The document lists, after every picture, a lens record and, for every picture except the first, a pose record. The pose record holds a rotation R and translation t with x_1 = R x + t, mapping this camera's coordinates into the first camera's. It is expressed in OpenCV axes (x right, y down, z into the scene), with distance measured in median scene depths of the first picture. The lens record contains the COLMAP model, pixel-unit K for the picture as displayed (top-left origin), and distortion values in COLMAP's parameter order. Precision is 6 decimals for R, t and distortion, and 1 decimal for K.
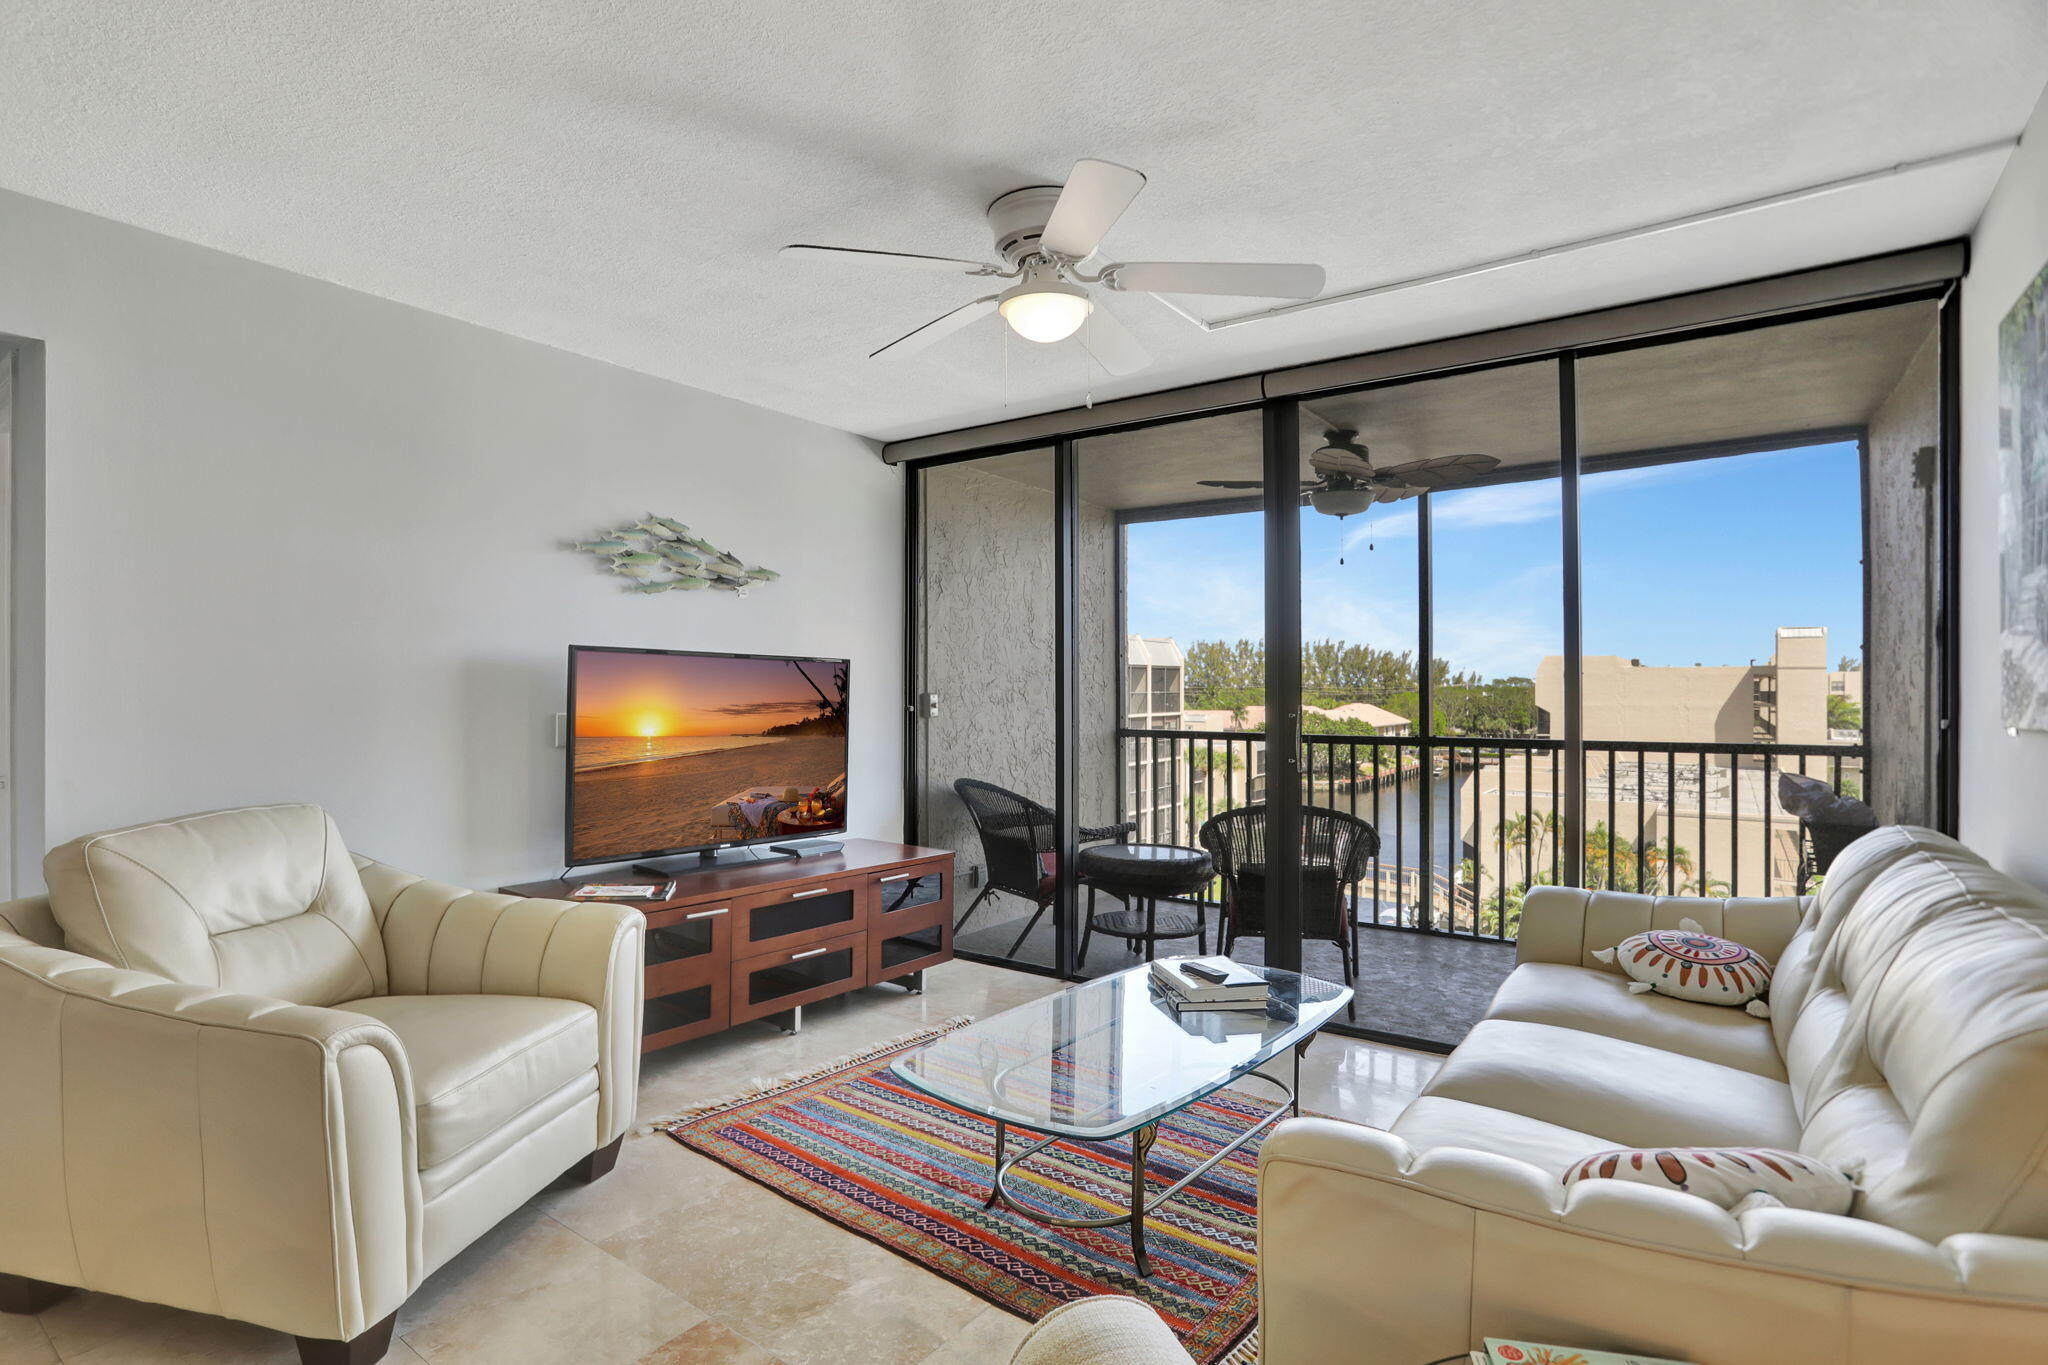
lens RADIAL K [[1002.4, 0, 1023.0], [0, 1002.4, 684.5], [0, 0, 1]] dist [-0.043989, 0.011604]
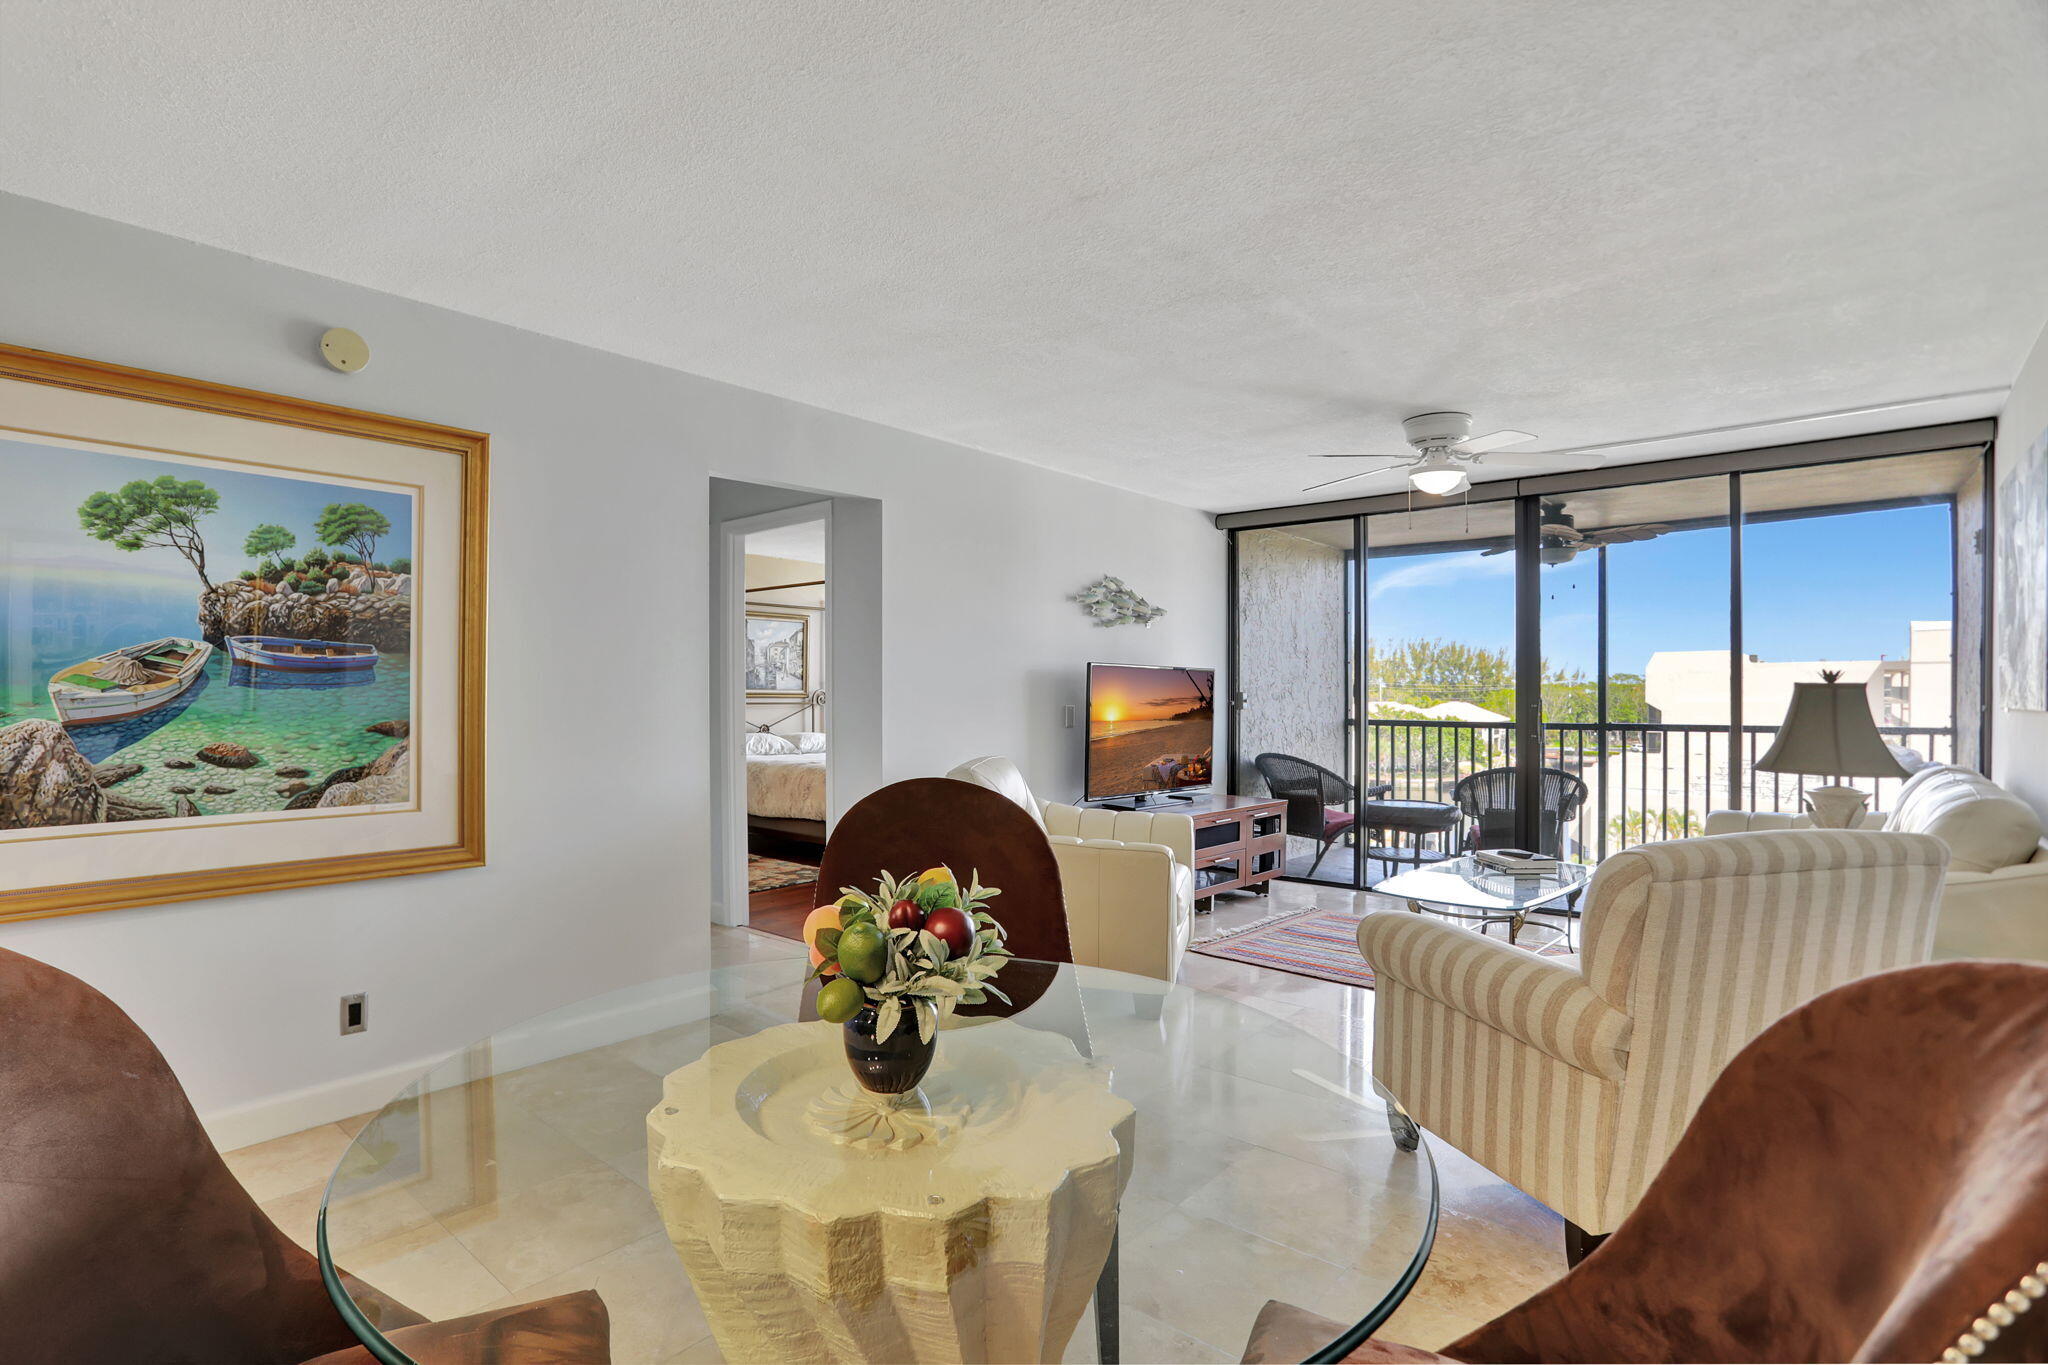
lens RADIAL K [[1002.4, 0, 1009.1], [0, 1002.4, 691.7], [0, 0, 1]] dist [-0.043989, 0.011604]
pose [[0.995702, -0.003955, -0.092534, -0.336886], [0.004695, 0.999959, 0.007781, -0.004117], [0.092500, -0.008182, 0.995679, -0.488818]]
